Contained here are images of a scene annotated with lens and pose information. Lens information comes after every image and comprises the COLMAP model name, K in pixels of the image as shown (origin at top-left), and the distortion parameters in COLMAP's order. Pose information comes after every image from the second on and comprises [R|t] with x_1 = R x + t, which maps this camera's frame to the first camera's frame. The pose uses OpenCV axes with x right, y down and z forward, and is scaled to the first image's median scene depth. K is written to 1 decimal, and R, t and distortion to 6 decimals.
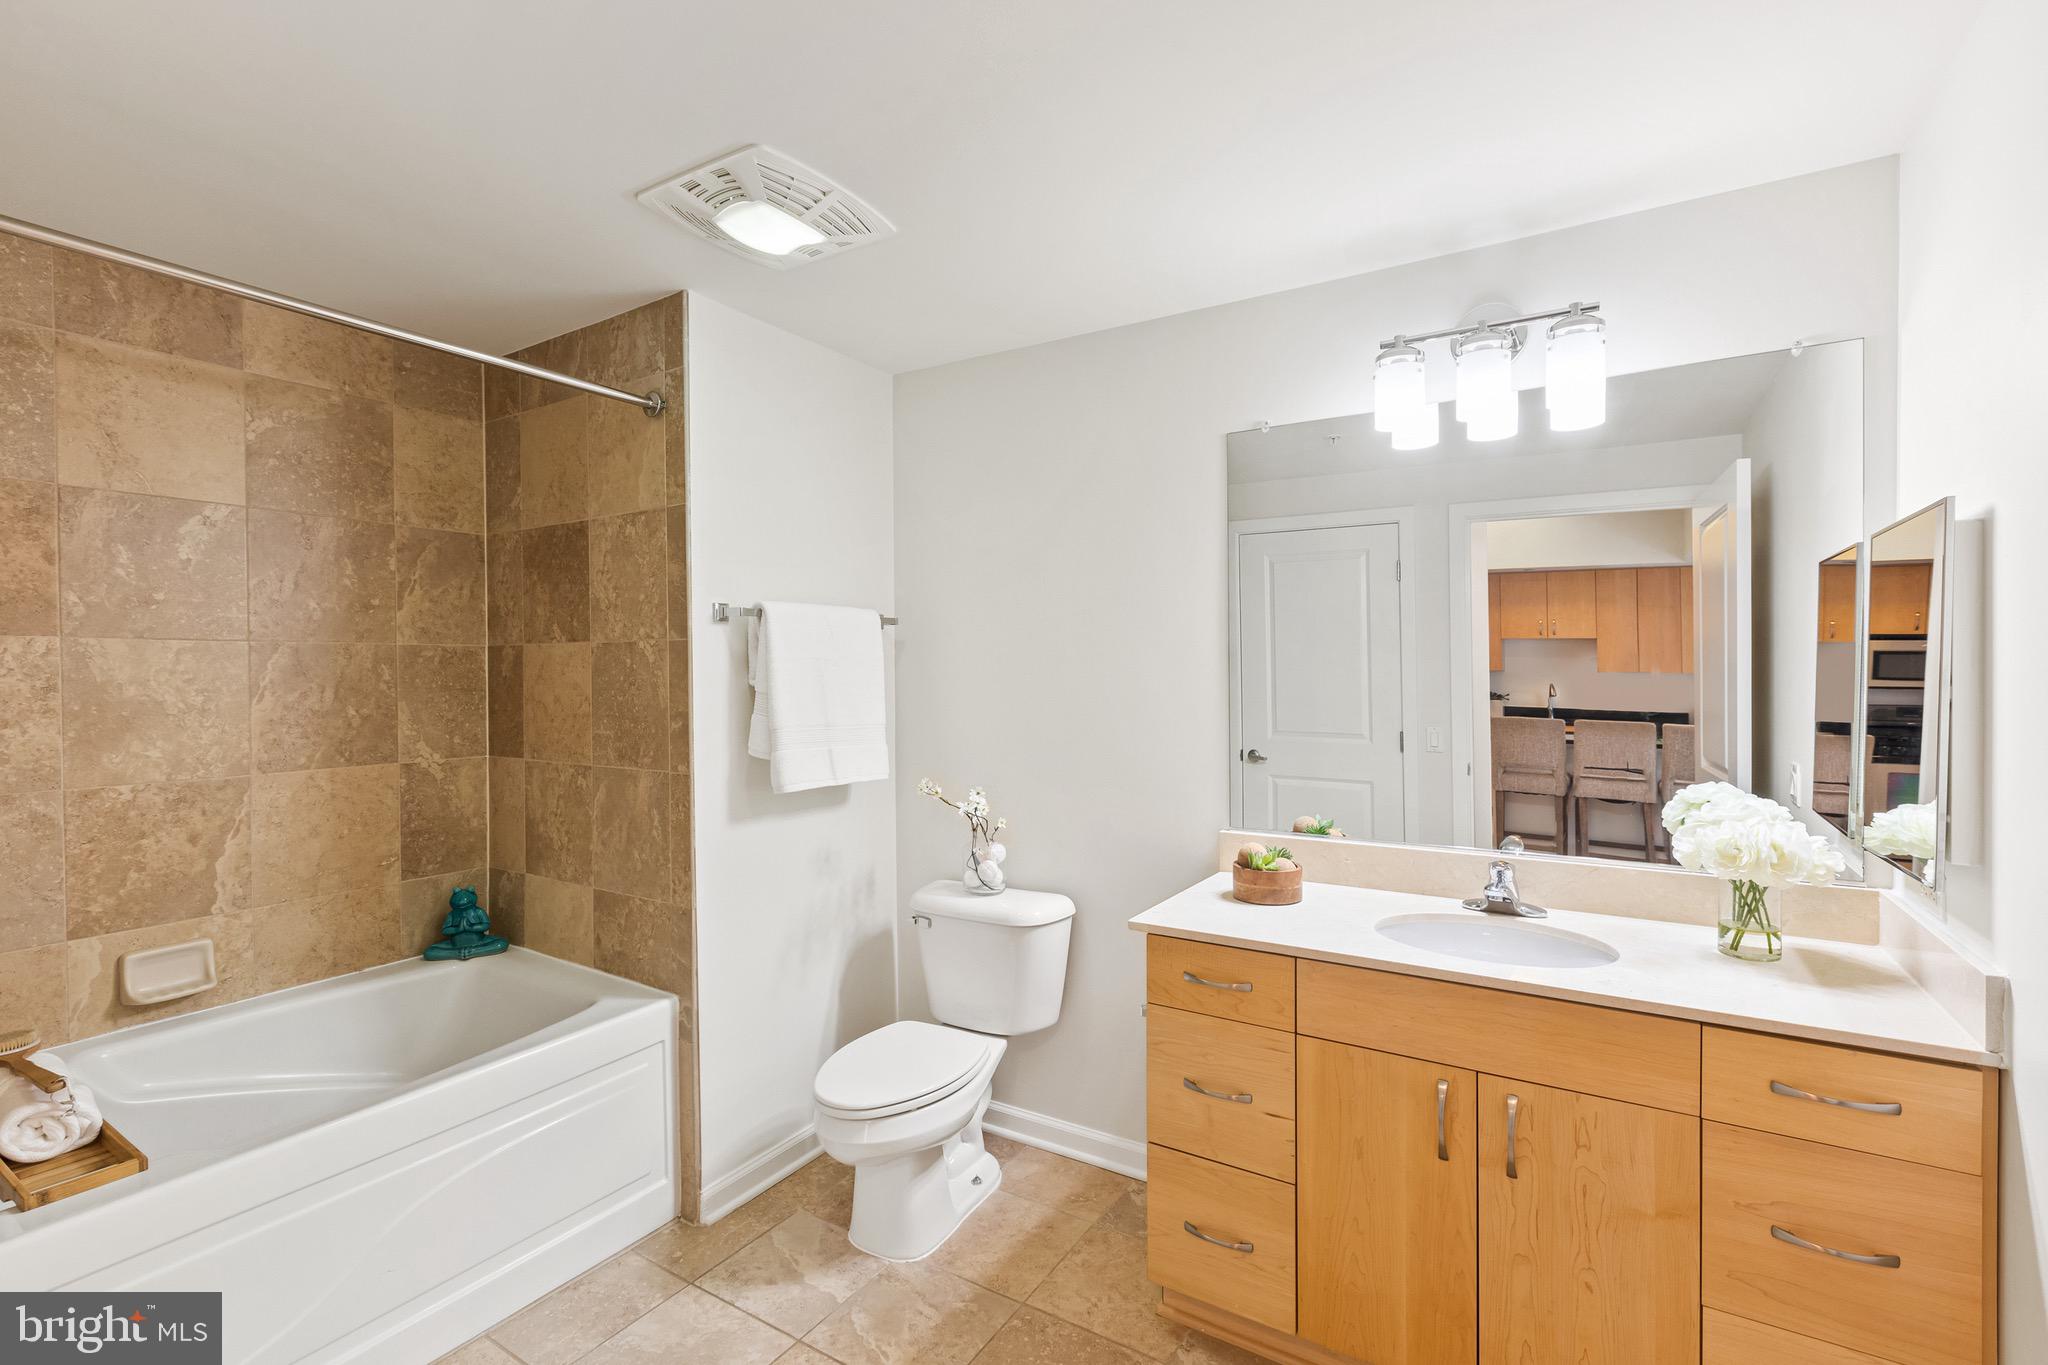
lens RADIAL K [[910.0, 0, 1019.4], [0, 910.0, 674.1], [0, 0, 1]] dist [0.000515, -0.000156]
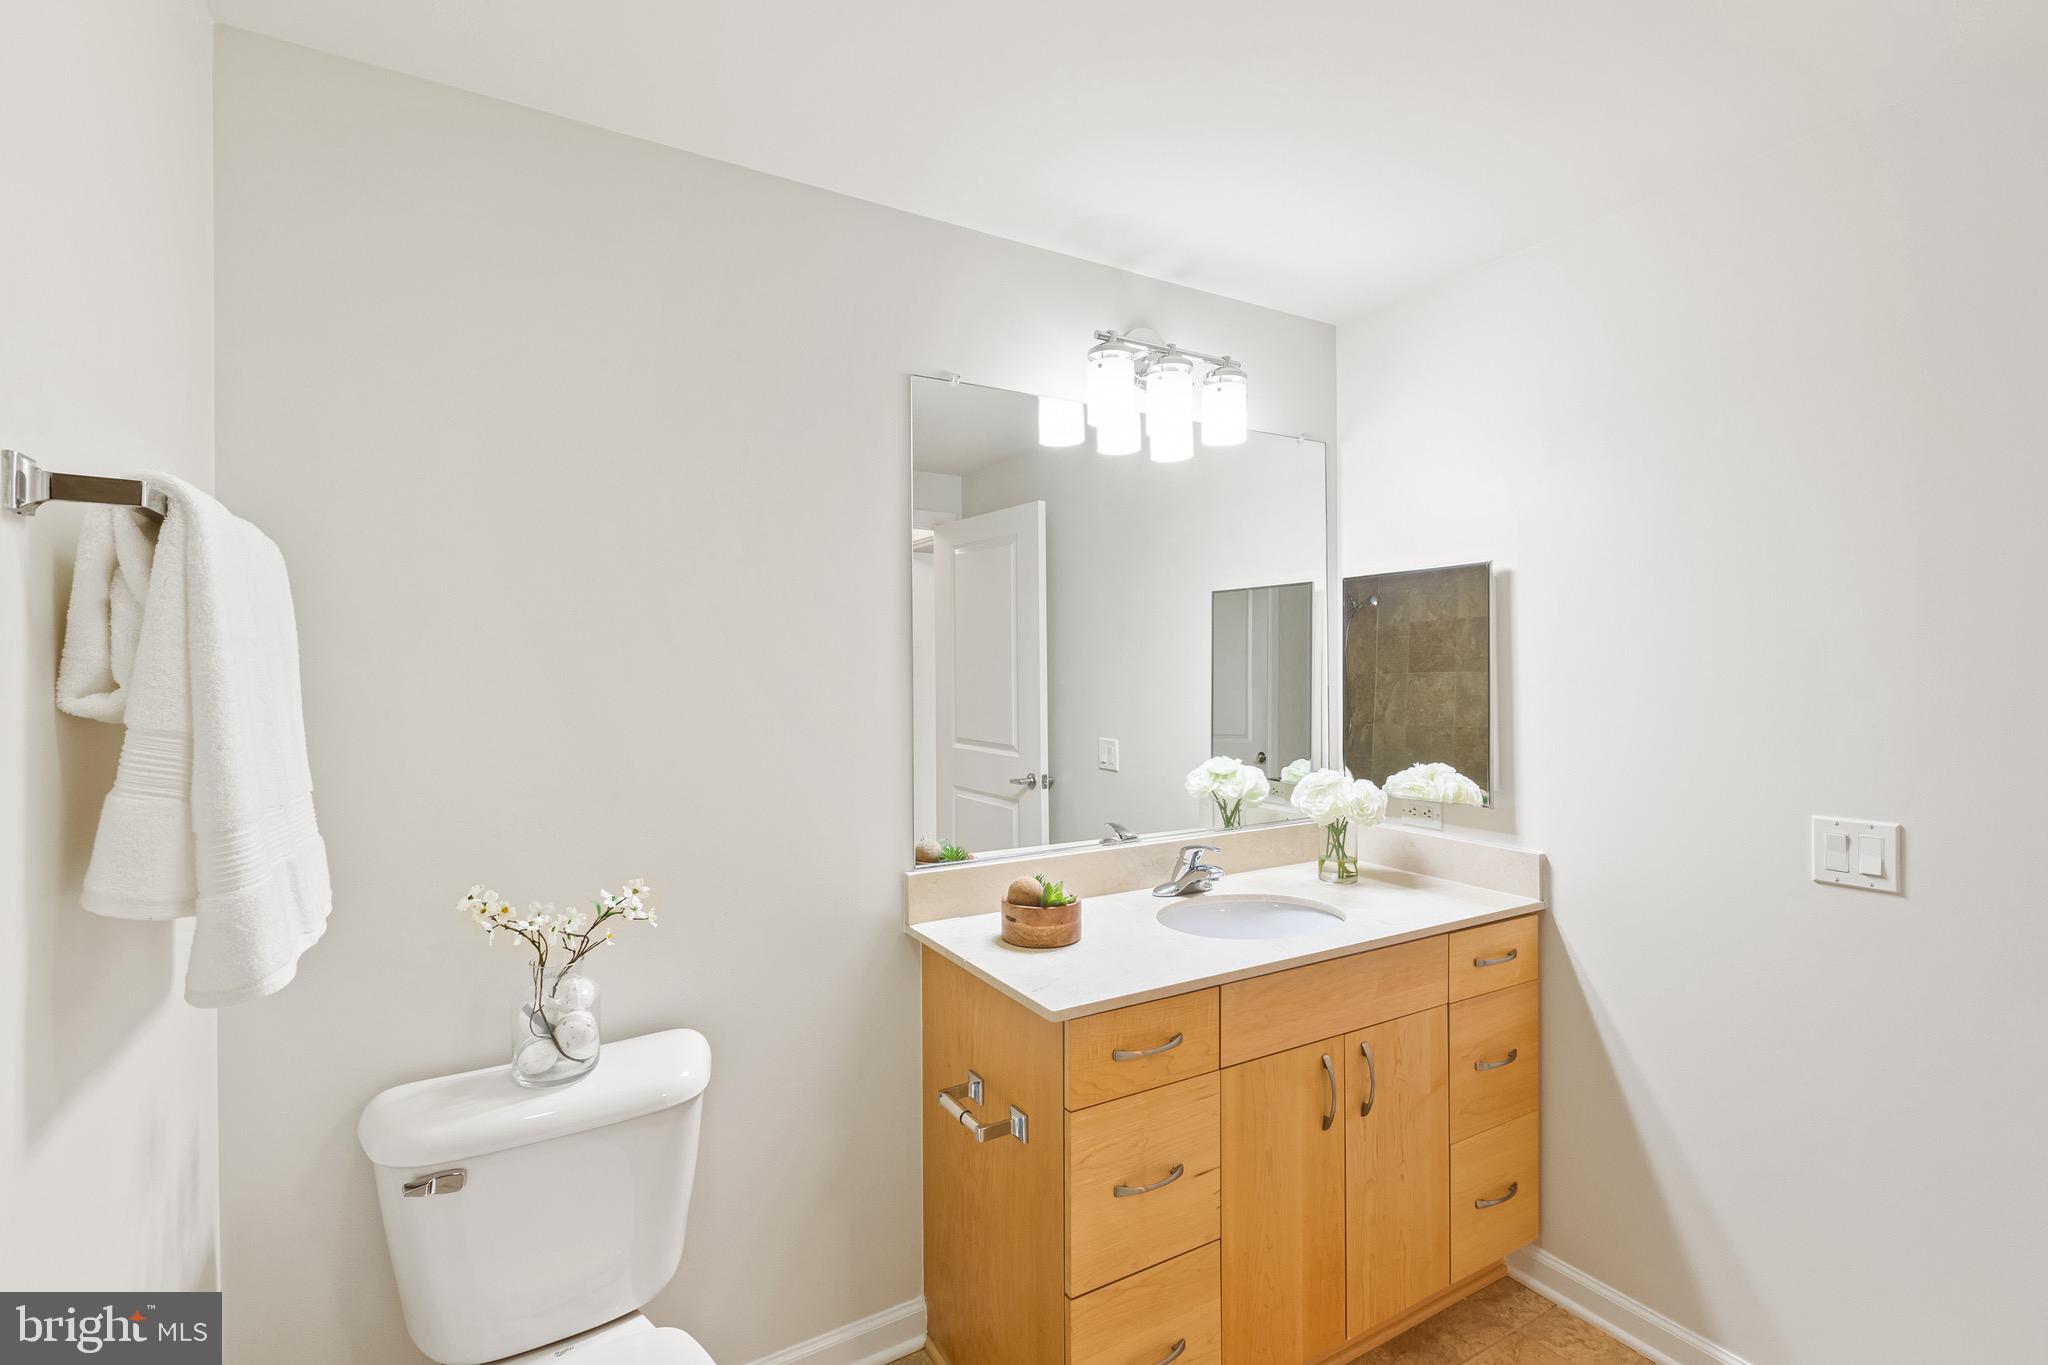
lens RADIAL K [[910.0, 0, 1019.4], [0, 910.0, 674.1], [0, 0, 1]] dist [0.000515, -0.000156]
pose [[0.472802, 0.000599, 0.881168, -0.576565], [0.005139, 0.999981, -0.003437, 0.002355], [-0.881153, 0.006153, 0.472790, 0.726682]]
